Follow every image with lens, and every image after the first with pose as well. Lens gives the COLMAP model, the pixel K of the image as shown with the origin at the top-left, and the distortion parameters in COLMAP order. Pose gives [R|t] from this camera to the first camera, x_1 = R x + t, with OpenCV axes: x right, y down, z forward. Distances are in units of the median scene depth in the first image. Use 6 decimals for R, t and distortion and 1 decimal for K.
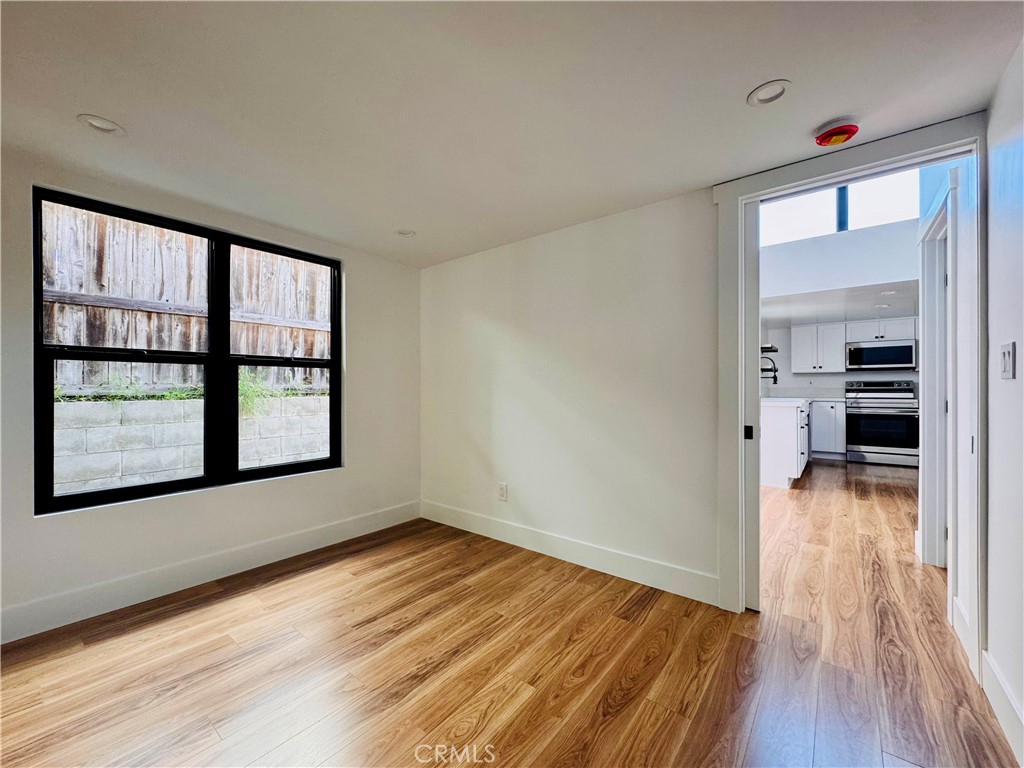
lens RADIAL K [[415.0, 0, 510.6], [0, 415.0, 393.3], [0, 0, 1]] dist [-0.002124, -0.000161]
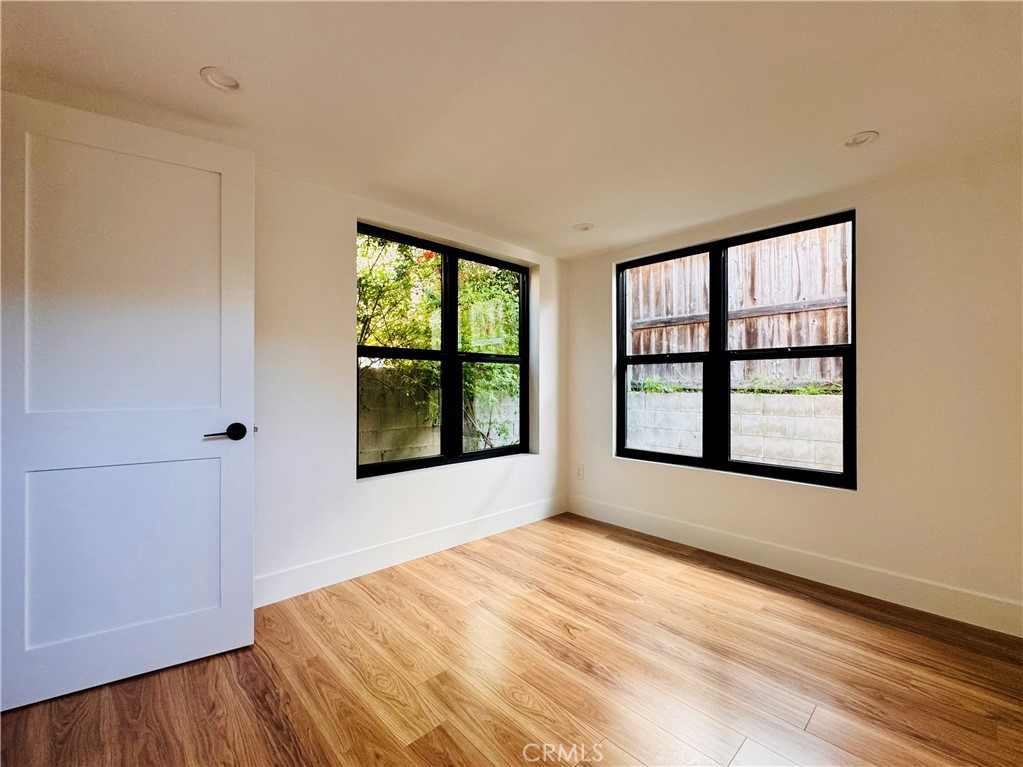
lens RADIAL K [[454.8, 0, 513.9], [0, 454.8, 394.6], [0, 0, 1]] dist [-0.001173, -0.000034]
pose [[-0.154749, 0.023923, -0.987664, 0.466790], [-0.015181, 0.999531, 0.026589, -0.003550], [0.987837, 0.019109, -0.154313, 0.518336]]
